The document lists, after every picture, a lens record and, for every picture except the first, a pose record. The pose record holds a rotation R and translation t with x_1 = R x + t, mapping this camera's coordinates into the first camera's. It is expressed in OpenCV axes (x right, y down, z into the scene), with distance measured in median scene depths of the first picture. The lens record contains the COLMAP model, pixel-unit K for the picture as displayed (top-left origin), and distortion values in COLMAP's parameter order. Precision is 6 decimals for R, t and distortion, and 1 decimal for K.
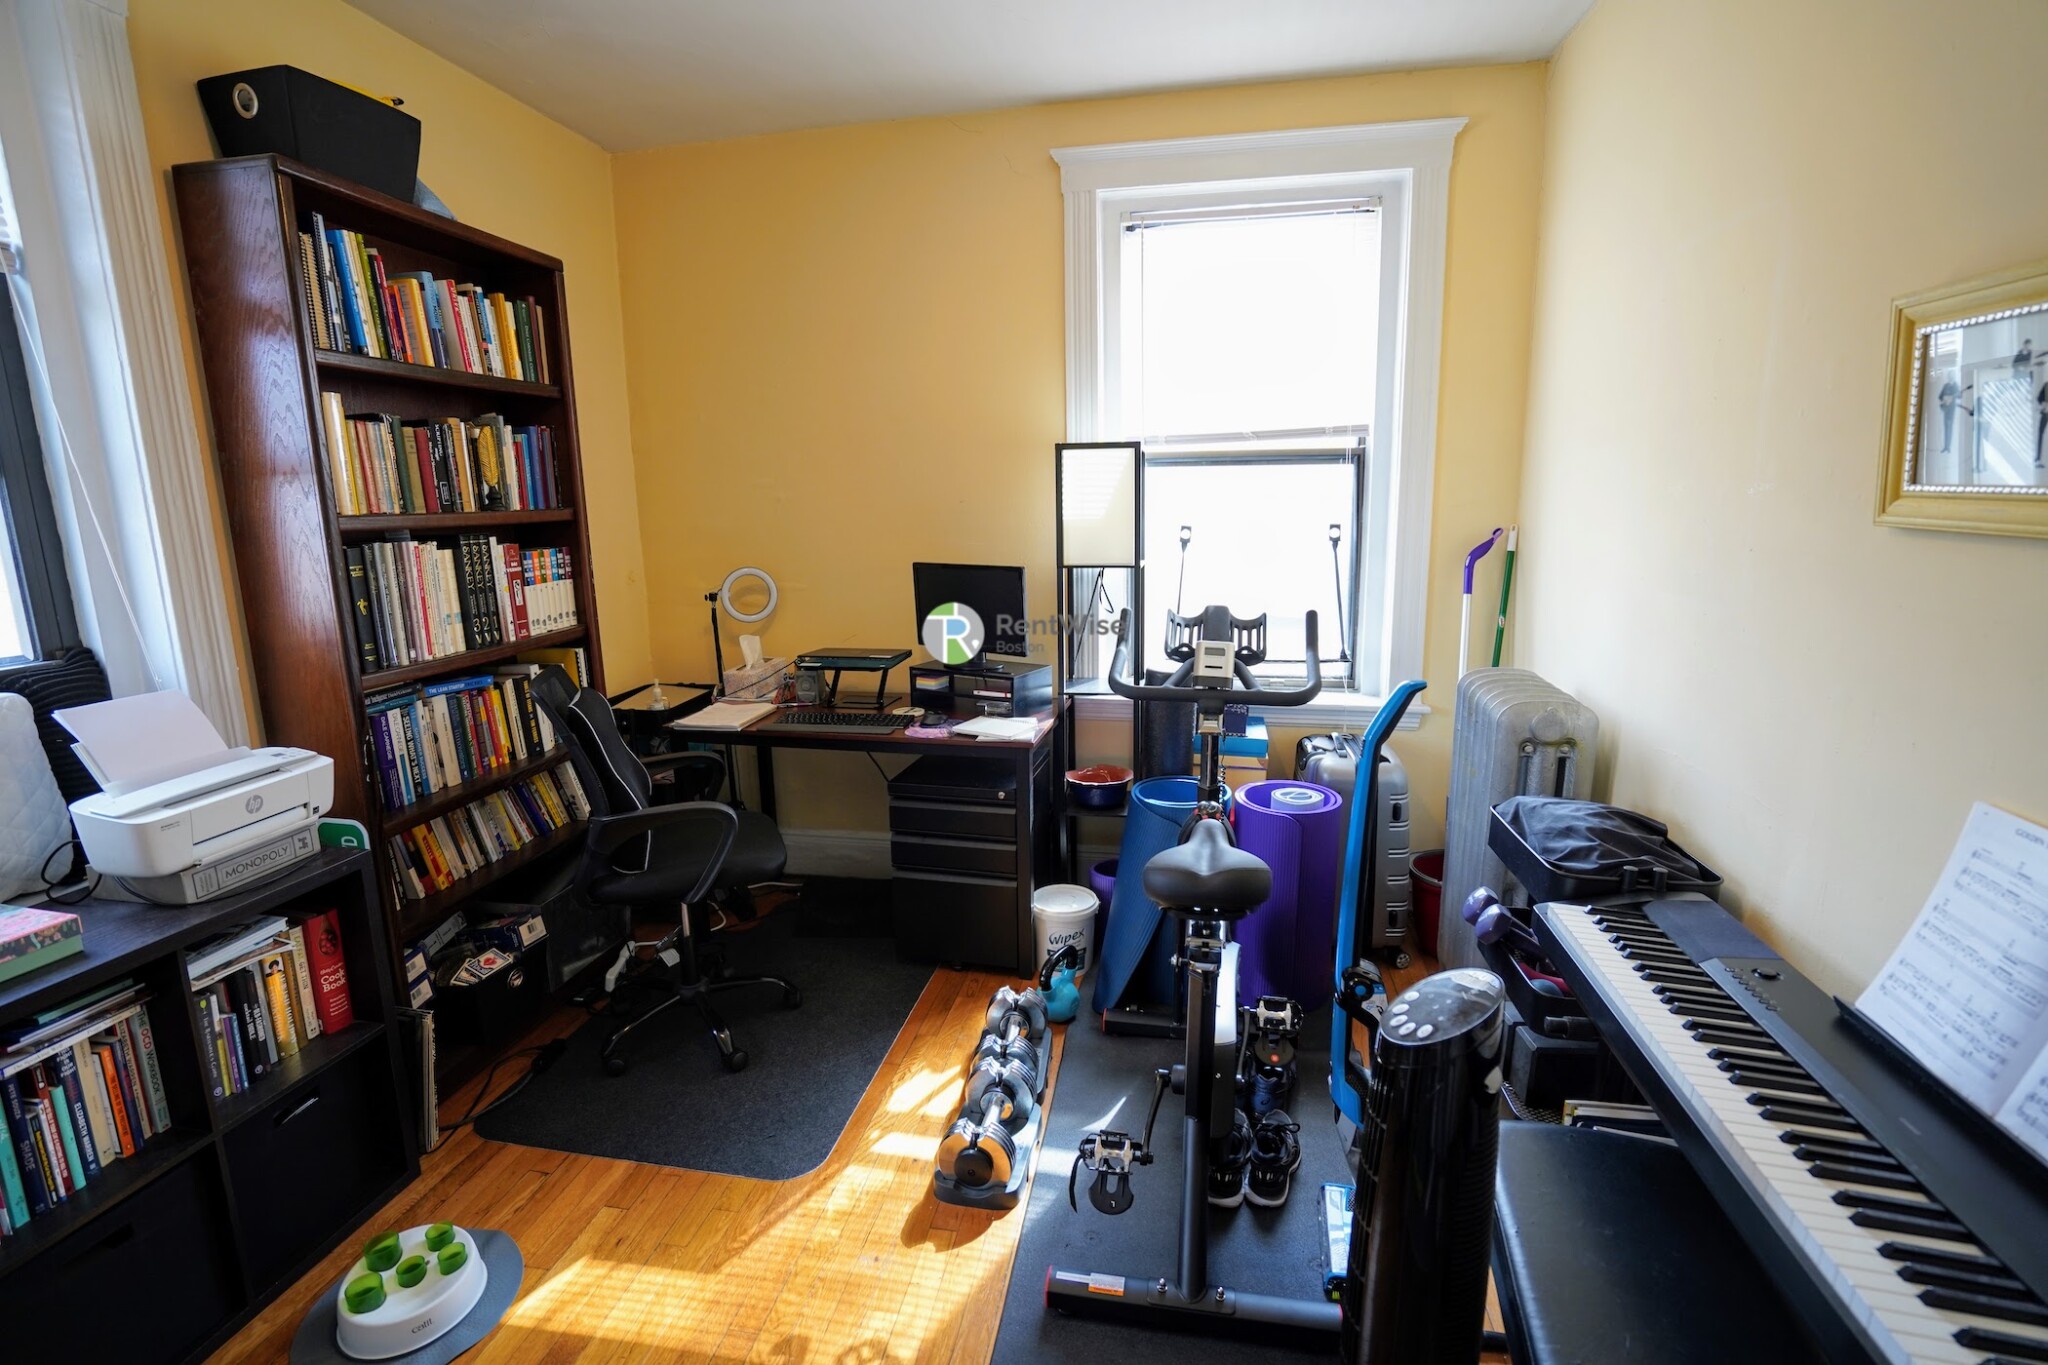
lens RADIAL K [[941.9, 0, 1024.0], [0, 941.9, 682.5], [0, 0, 1]] dist [-0.058901, 0.020145]
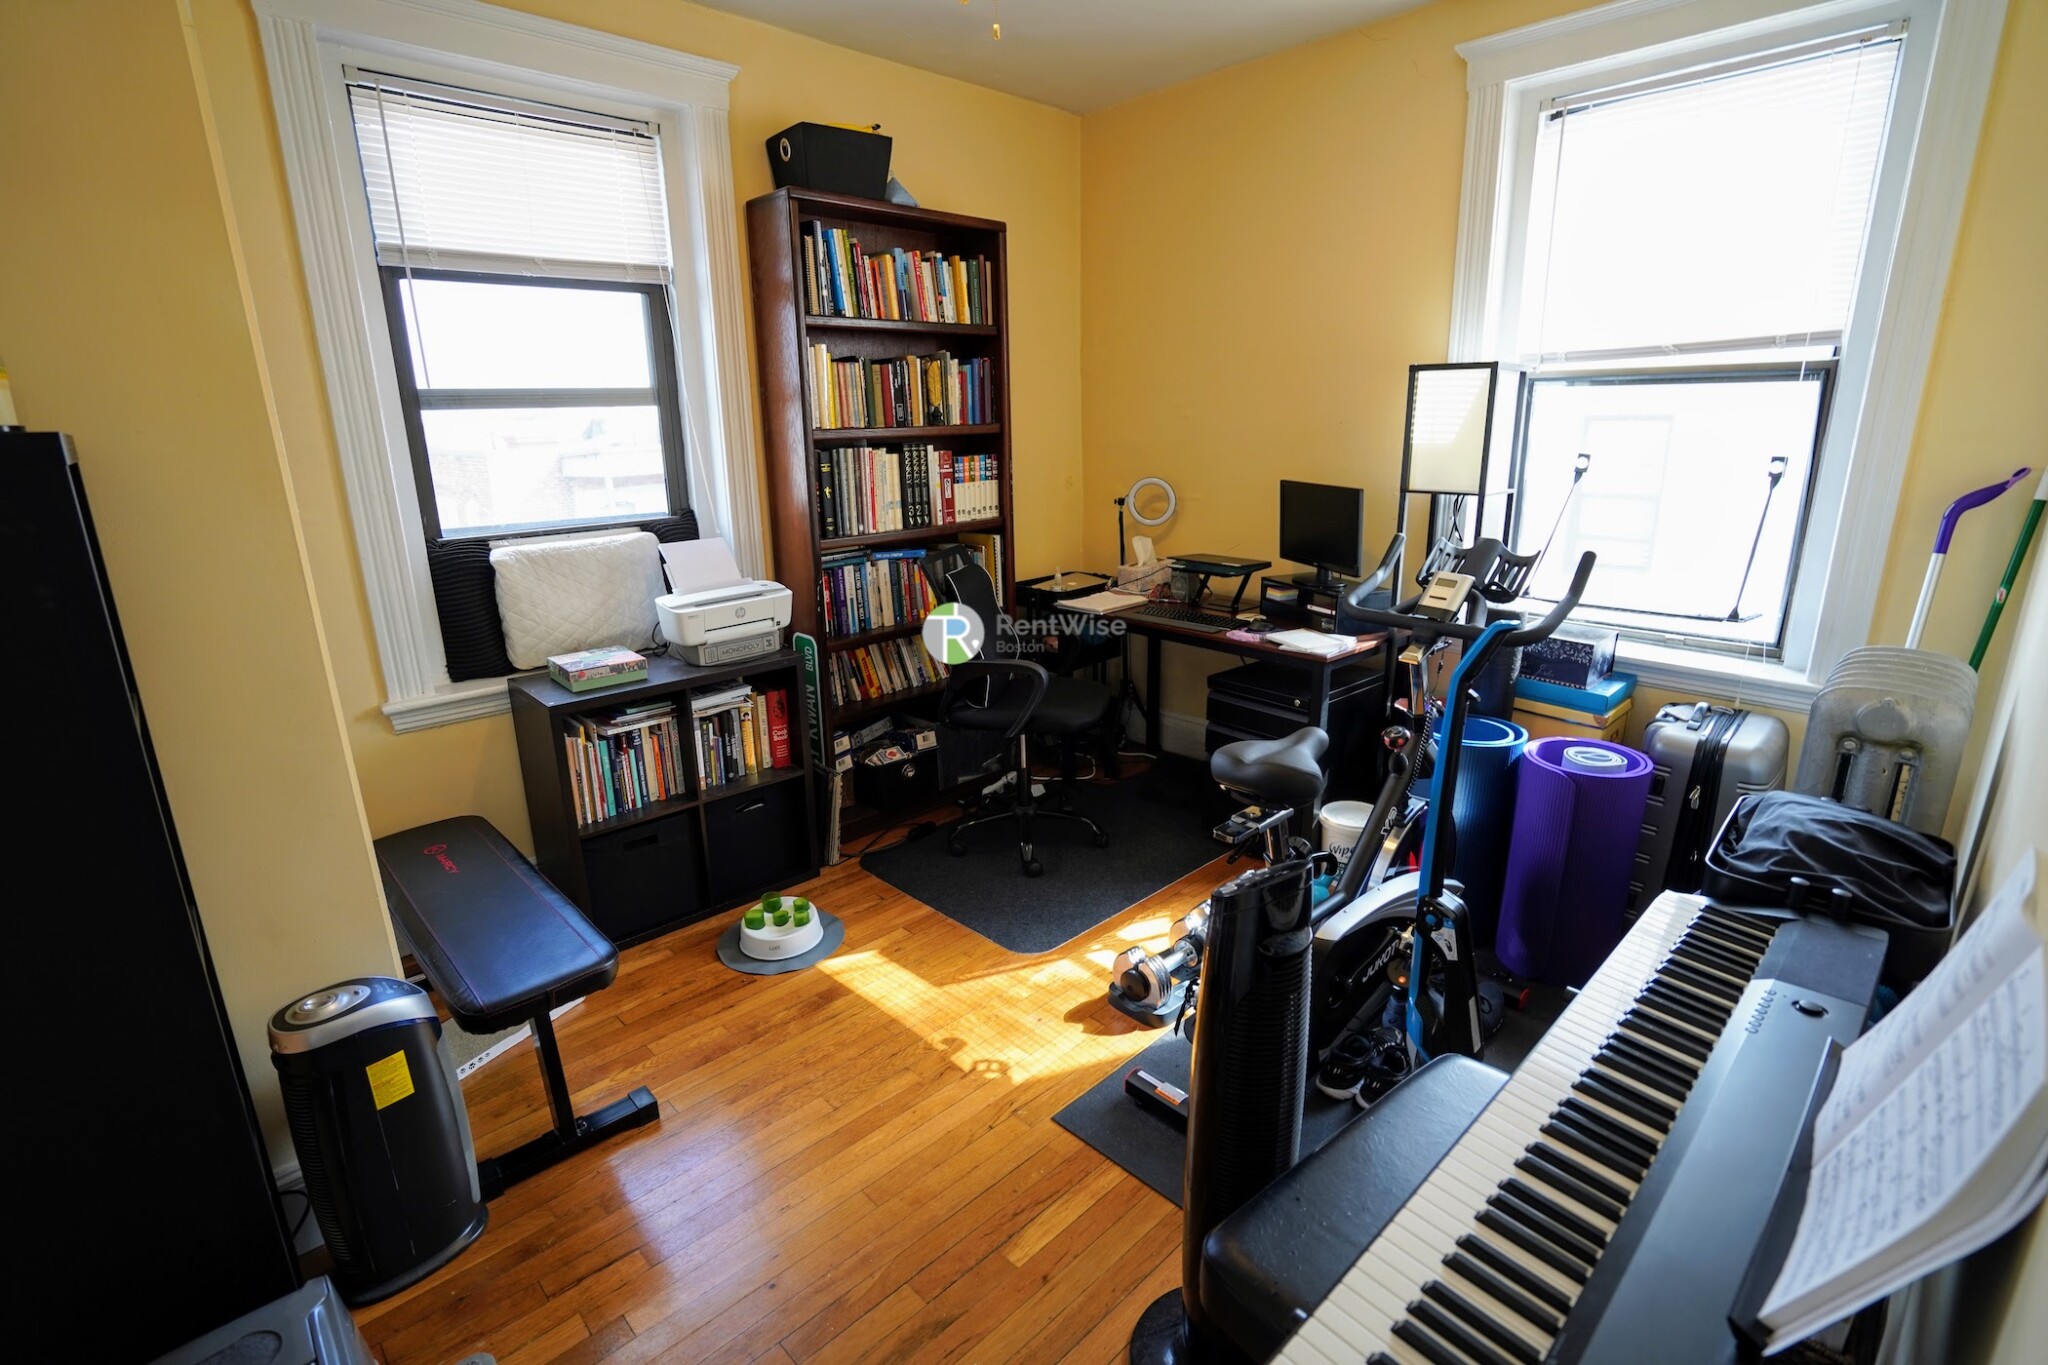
lens RADIAL K [[947.0, 0, 1026.4], [0, 947.0, 687.1], [0, 0, 1]] dist [-0.075191, 0.033769]
pose [[0.814465, 0.161353, -0.557326, 0.379775], [-0.107454, 0.985884, 0.128396, -0.002843], [0.570176, -0.044687, 0.820306, -0.057246]]
